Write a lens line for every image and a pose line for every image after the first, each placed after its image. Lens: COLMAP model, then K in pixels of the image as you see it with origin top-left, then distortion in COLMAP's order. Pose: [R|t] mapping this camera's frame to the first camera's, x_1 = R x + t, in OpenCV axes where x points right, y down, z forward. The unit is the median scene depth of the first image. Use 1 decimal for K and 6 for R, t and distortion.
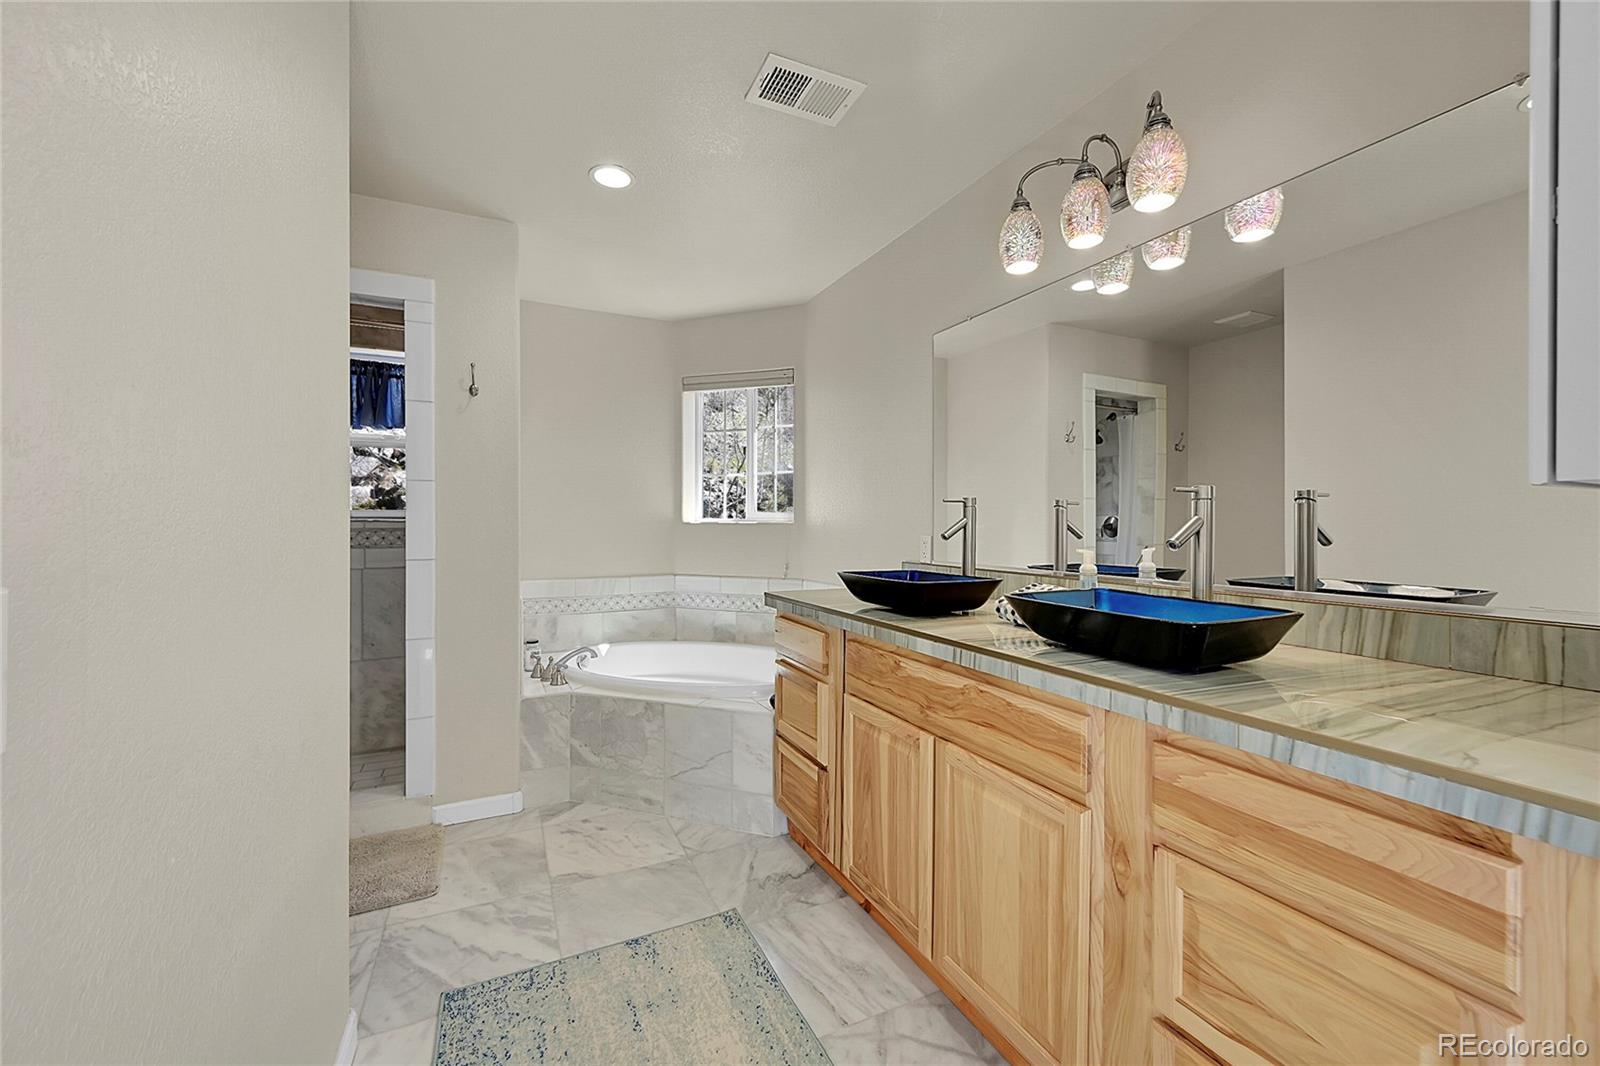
lens RADIAL K [[643.4, 0, 799.9], [0, 643.4, 525.9], [0, 0, 1]] dist [0.000461, 0.000167]
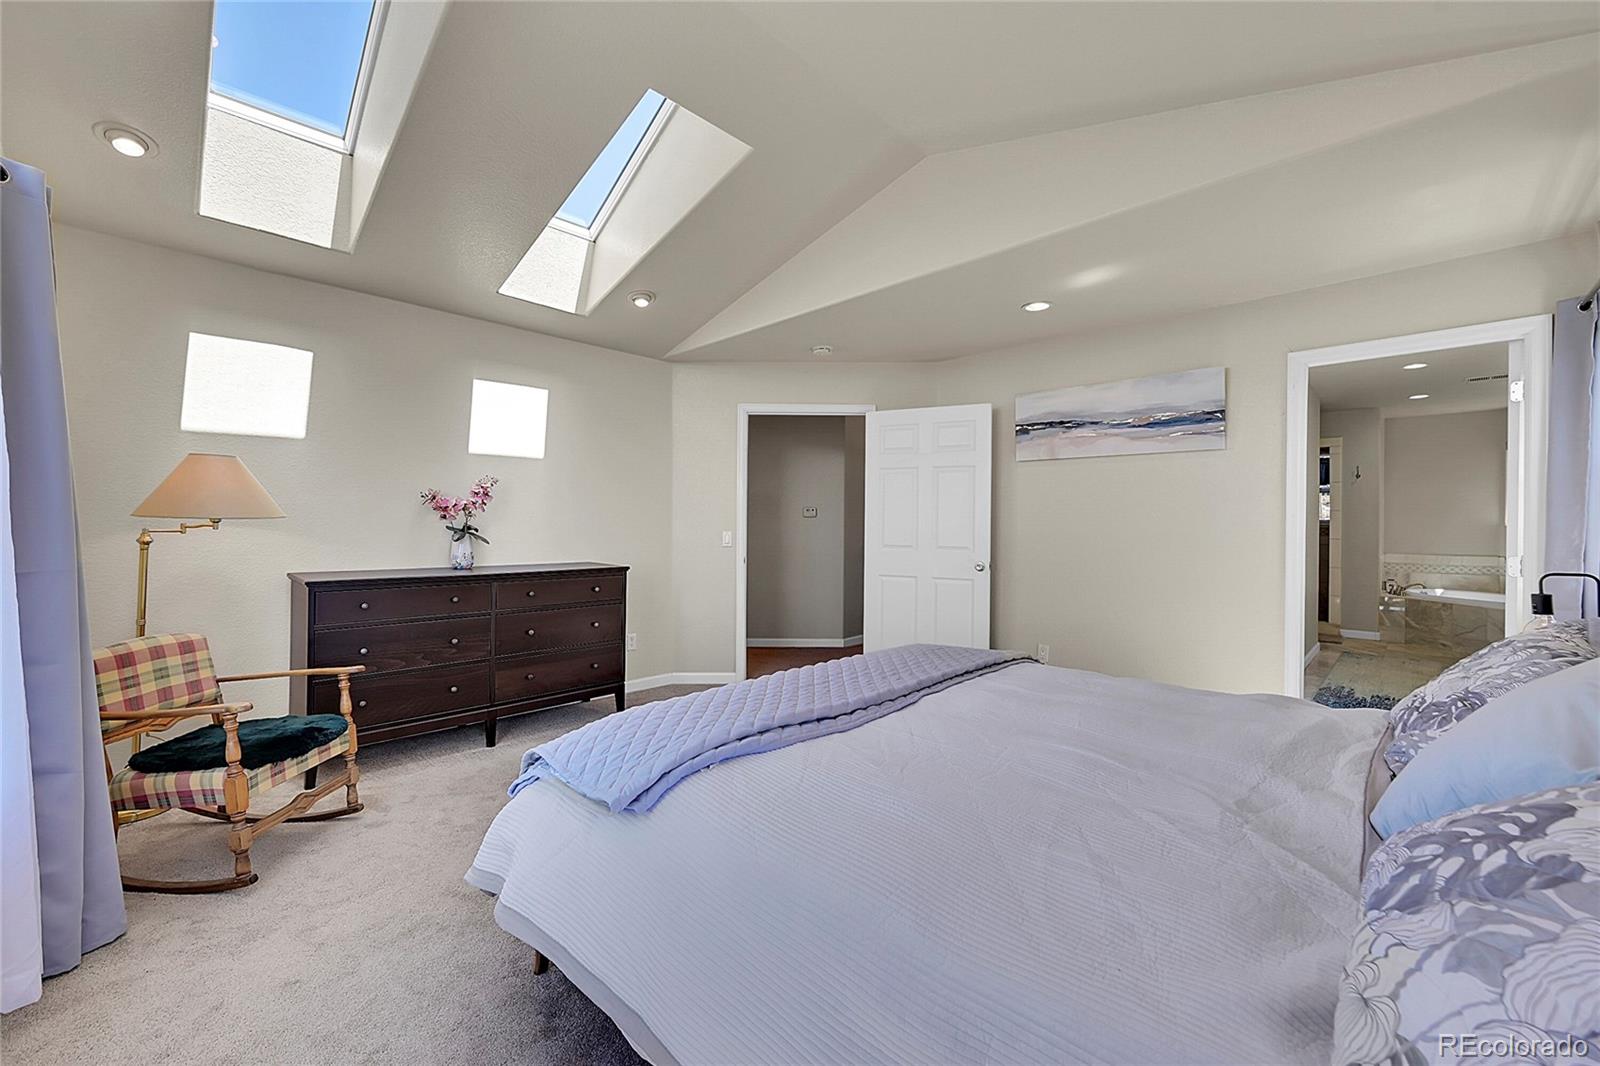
lens RADIAL K [[643.4, 0, 799.9], [0, 643.4, 525.9], [0, 0, 1]] dist [0.000461, 0.000167]
pose [[0.327192, 0.000672, -0.944958, 1.172642], [-0.014146, 0.999891, -0.004187, 0.036781], [0.944852, 0.014738, 0.327166, -1.917406]]
